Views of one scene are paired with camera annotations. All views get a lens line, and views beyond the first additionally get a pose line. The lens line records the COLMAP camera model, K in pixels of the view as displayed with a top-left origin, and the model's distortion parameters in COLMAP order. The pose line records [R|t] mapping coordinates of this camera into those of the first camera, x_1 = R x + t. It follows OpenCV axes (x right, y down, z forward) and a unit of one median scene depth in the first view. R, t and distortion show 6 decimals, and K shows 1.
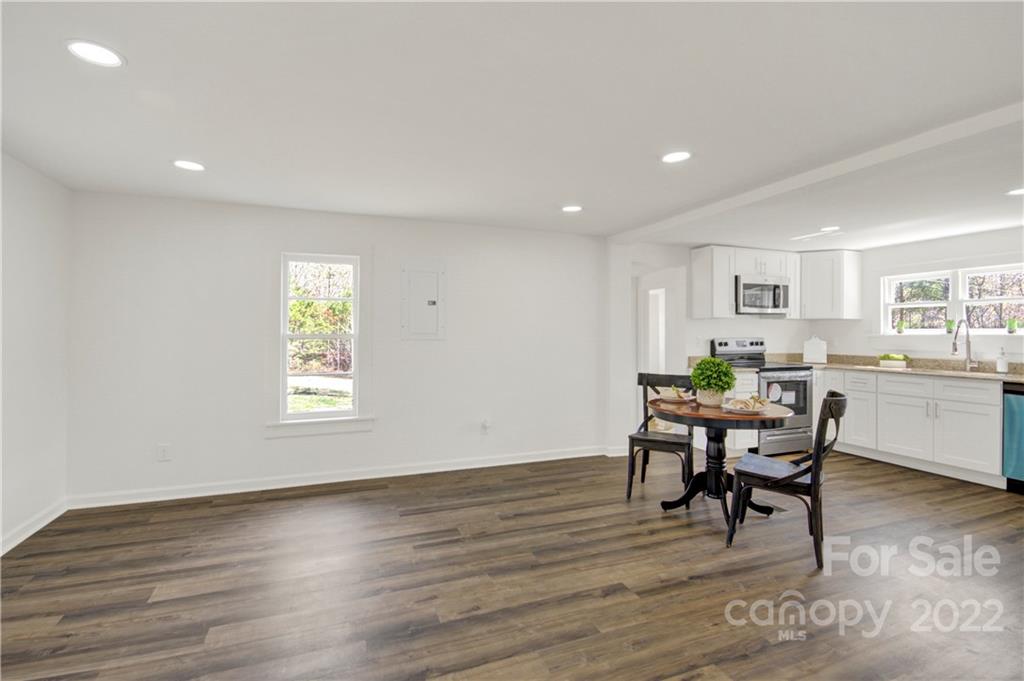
lens RADIAL K [[458.9, 0, 513.4], [0, 458.9, 340.0], [0, 0, 1]] dist [-0.003632, -0.000191]
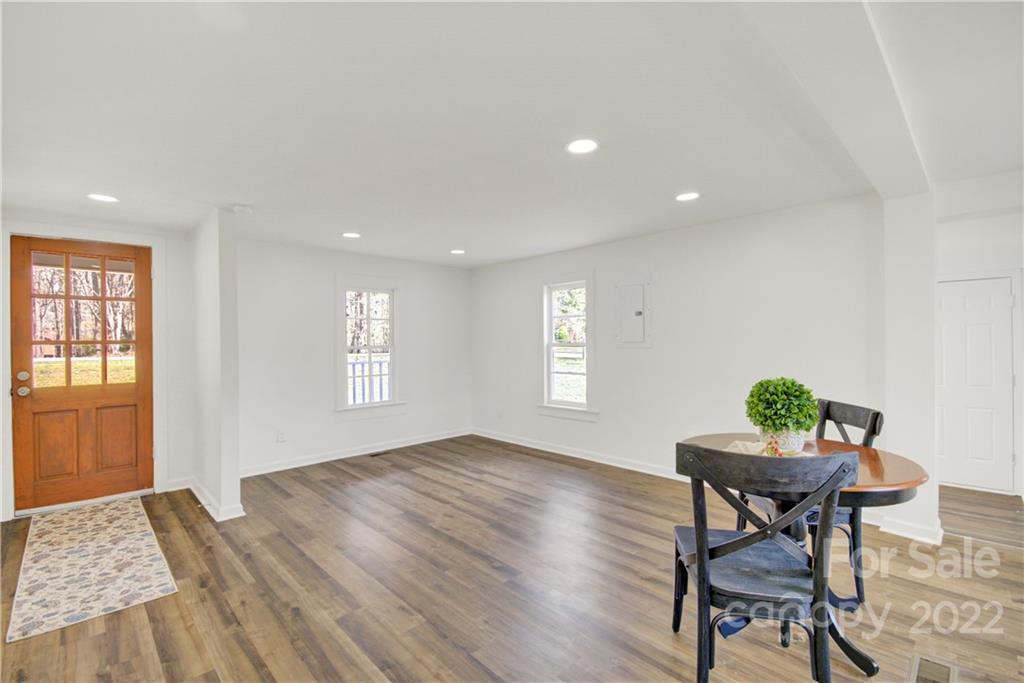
lens RADIAL K [[458.9, 0, 515.1], [0, 458.9, 343.2], [0, 0, 1]] dist [-0.003632, -0.000191]
pose [[0.384820, -0.003336, -0.922986, 0.799924], [-0.001504, 0.999990, -0.004241, -0.007123], [0.922990, 0.003021, 0.384811, 0.365151]]
